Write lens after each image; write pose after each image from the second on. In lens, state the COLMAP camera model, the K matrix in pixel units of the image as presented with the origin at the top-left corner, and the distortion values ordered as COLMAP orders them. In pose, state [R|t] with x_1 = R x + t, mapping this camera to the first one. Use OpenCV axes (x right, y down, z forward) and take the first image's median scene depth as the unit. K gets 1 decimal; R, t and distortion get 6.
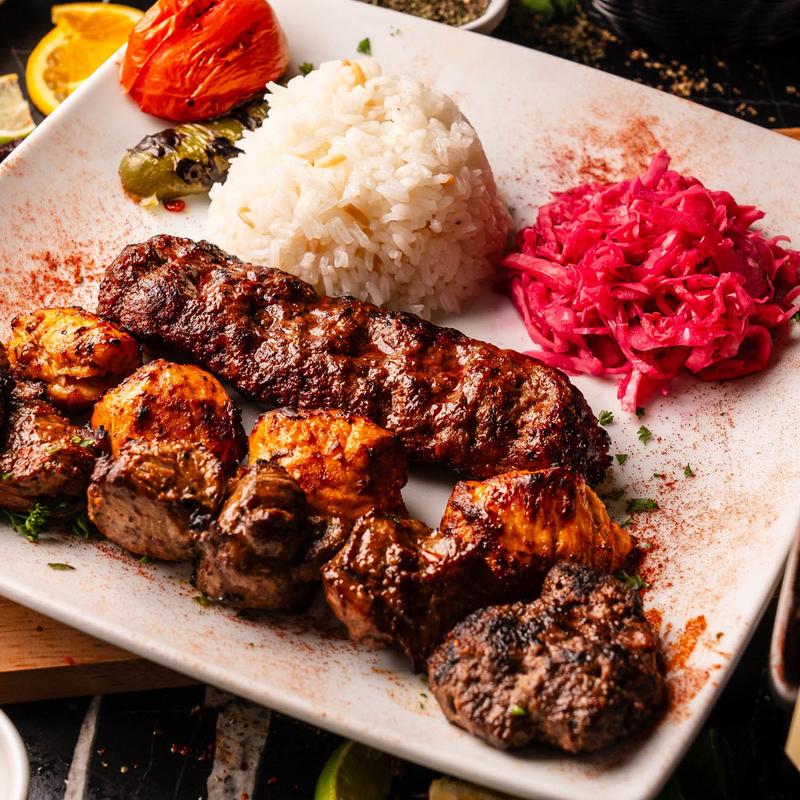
lens RADIAL K [[1920.0, 0, 399.8], [0, 1920.0, 400.0], [0, 0, 1]] dist [0.196644, 0.000000]
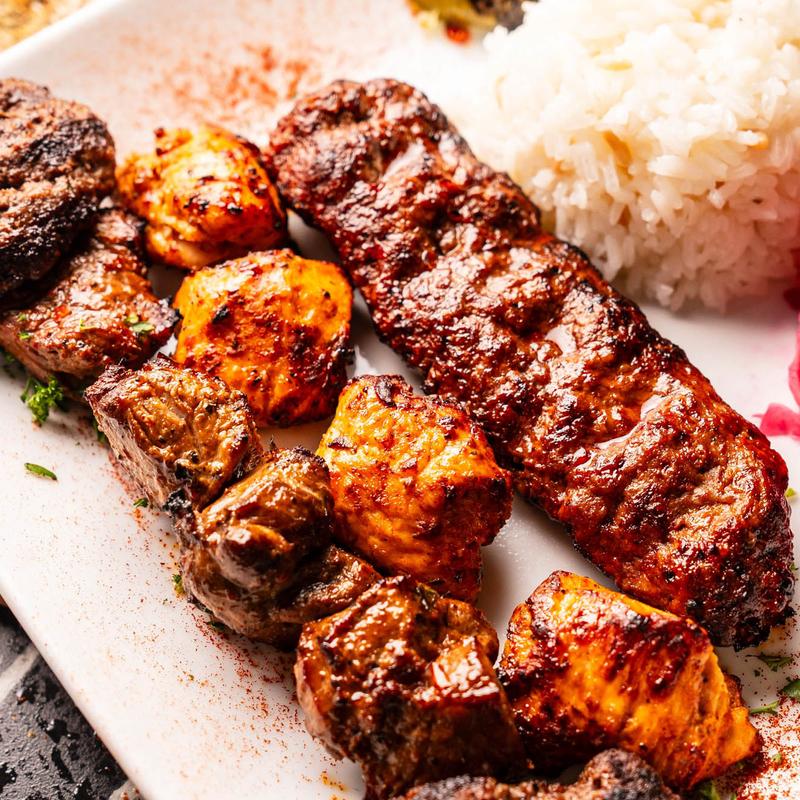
lens RADIAL K [[1816.4, 0, 400.1], [0, 1816.4, 400.1], [0, 0, 1]] dist [0.079055, 0.000000]
pose [[0.884829, 0.383292, -0.264887, 0.130639], [-0.324857, 0.915076, 0.238964, -0.155059], [0.333985, -0.125392, 0.934201, 0.338725]]
